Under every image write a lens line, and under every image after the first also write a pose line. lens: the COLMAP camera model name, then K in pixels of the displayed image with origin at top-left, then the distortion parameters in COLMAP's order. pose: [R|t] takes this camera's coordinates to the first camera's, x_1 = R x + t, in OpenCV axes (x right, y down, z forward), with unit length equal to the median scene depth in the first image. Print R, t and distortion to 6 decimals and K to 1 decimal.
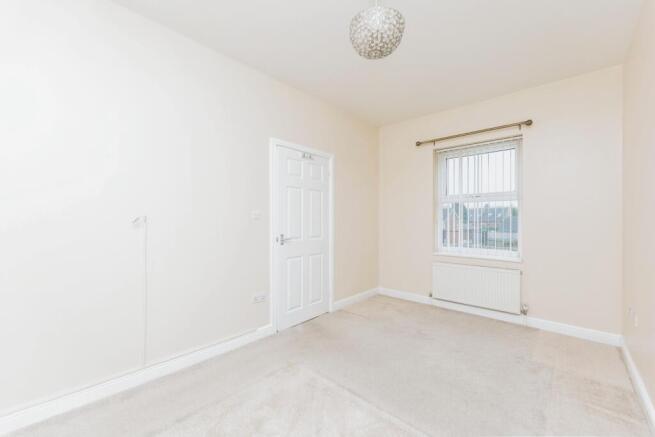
lens RADIAL K [[273.1, 0, 325.2], [0, 273.1, 210.8], [0, 0, 1]] dist [0.000429, -0.000022]
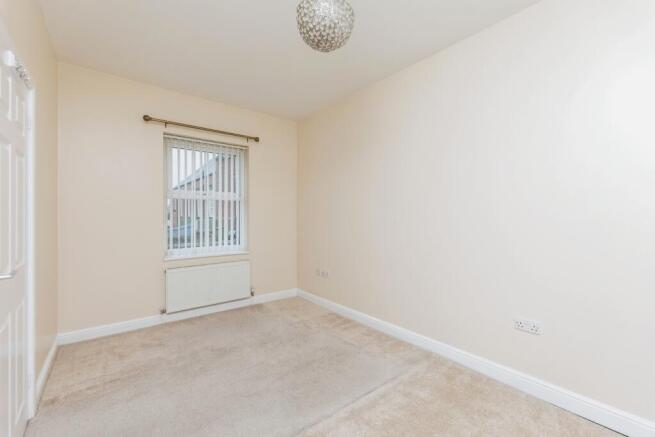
lens RADIAL K [[273.1, 0, 325.2], [0, 273.1, 210.8], [0, 0, 1]] dist [0.000429, -0.000022]
pose [[0.149738, 0.024727, 0.988417, -0.407231], [-0.024963, 0.999463, -0.021221, 0.019534], [-0.988411, -0.021496, 0.150274, 0.482272]]
